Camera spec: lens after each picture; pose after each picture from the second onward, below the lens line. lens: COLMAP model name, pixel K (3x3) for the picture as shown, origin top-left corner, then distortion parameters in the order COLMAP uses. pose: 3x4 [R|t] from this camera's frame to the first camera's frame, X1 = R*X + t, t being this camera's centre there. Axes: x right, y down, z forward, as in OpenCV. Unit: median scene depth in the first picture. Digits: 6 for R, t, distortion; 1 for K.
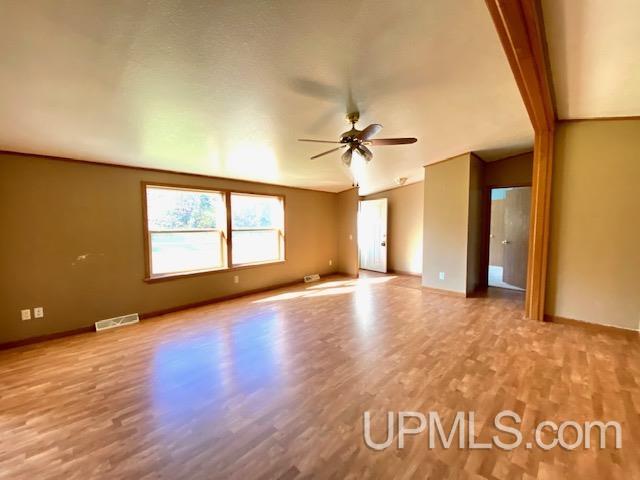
lens RADIAL K [[257.2, 0, 319.3], [0, 257.2, 238.9], [0, 0, 1]] dist [0.025275, -0.000819]
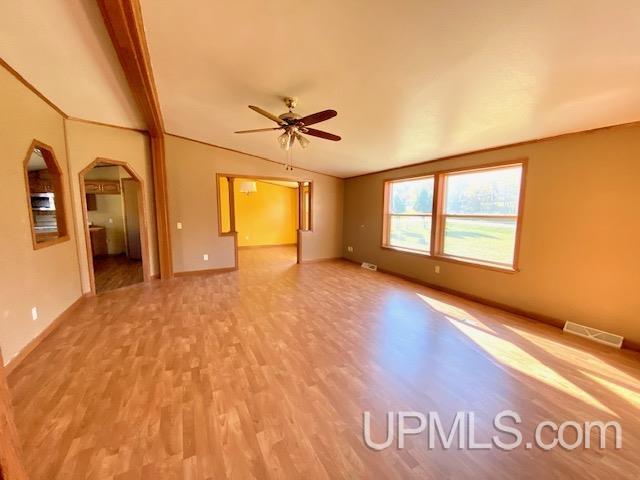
lens RADIAL K [[257.2, 0, 318.6], [0, 257.2, 240.5], [0, 0, 1]] dist [0.025275, -0.000819]
pose [[-0.311793, 0.108495, -0.943935, 1.139541], [-0.064379, 0.988764, 0.134913, -0.070272], [0.947966, 0.102835, -0.301305, 1.501186]]
